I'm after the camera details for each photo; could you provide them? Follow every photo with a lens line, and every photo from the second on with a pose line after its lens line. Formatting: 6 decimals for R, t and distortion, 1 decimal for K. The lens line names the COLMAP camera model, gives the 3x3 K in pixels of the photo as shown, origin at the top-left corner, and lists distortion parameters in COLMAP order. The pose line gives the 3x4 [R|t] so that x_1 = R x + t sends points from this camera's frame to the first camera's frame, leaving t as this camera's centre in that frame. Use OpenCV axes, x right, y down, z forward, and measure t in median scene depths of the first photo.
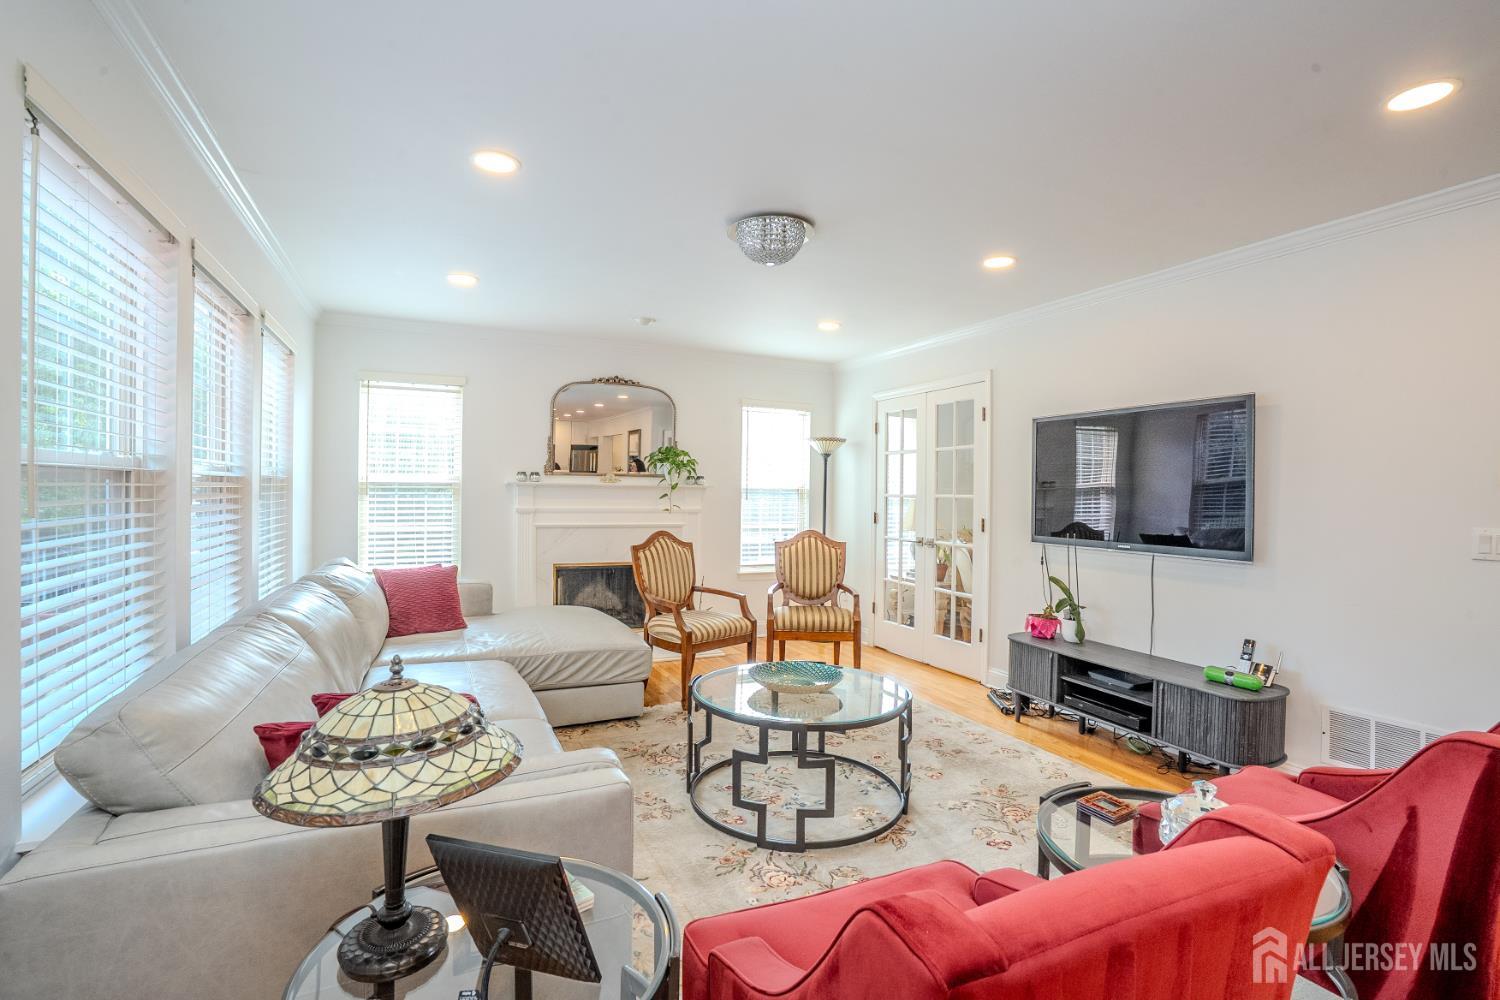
lens RADIAL K [[687.2, 0, 744.5], [0, 687.2, 494.6], [0, 0, 1]] dist [-0.048810, 0.011818]
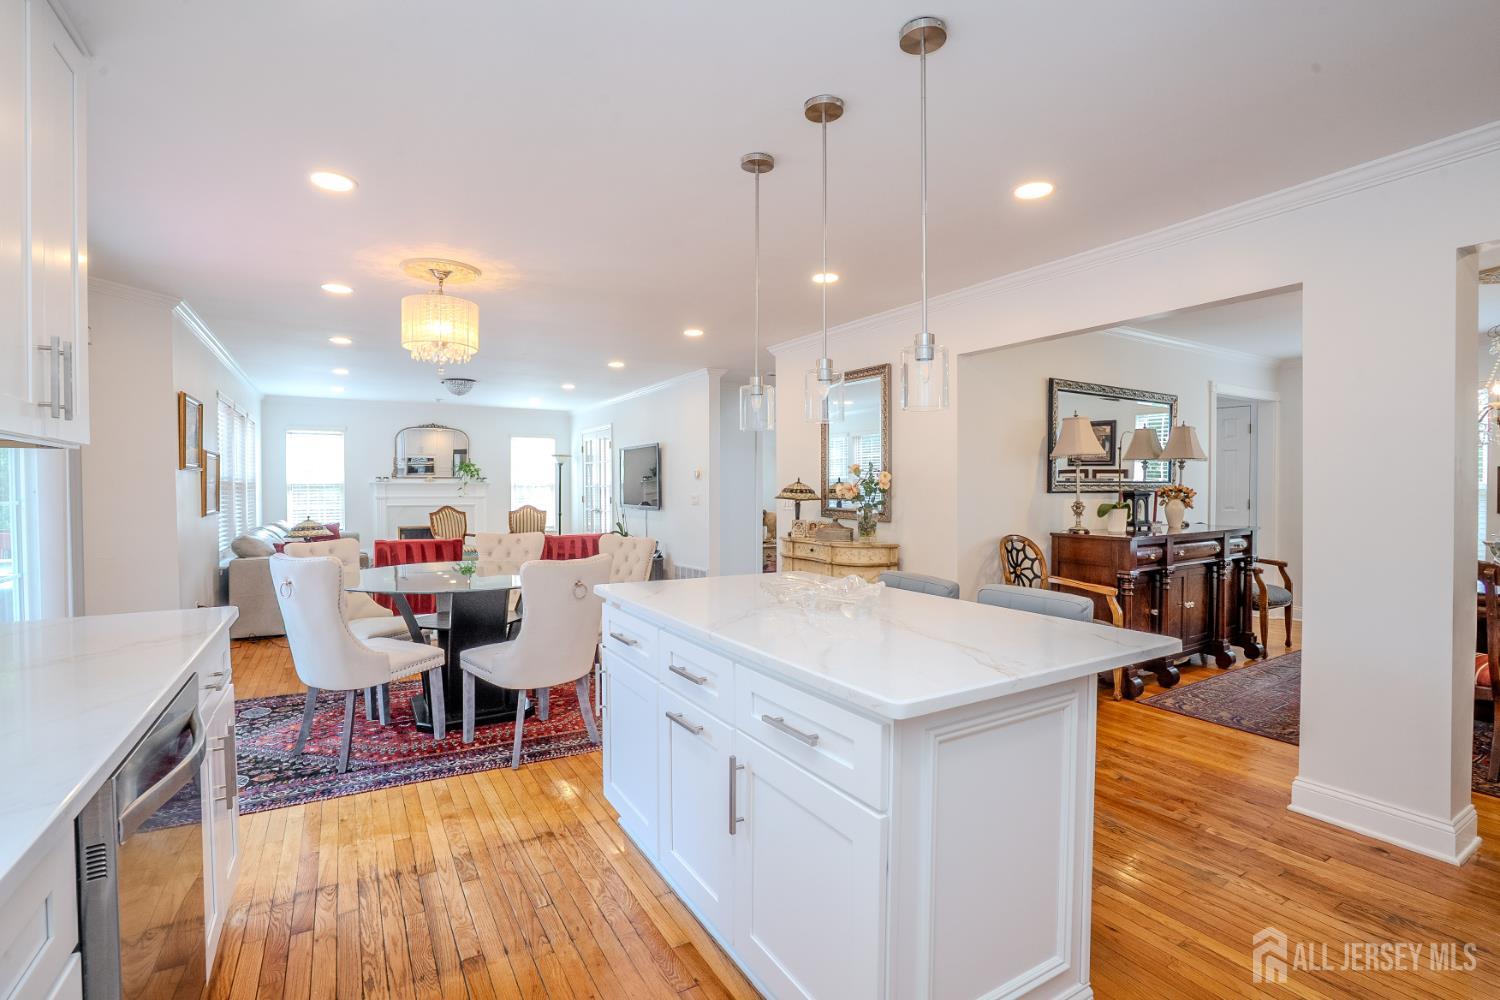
lens RADIAL K [[687.2, 0, 747.0], [0, 687.2, 495.8], [0, 0, 1]] dist [-0.048810, 0.011818]
pose [[0.994223, -0.015596, 0.106192, 0.475987], [0.014680, 0.999848, 0.009405, 0.016149], [-0.106323, -0.007791, 0.994301, -0.944453]]
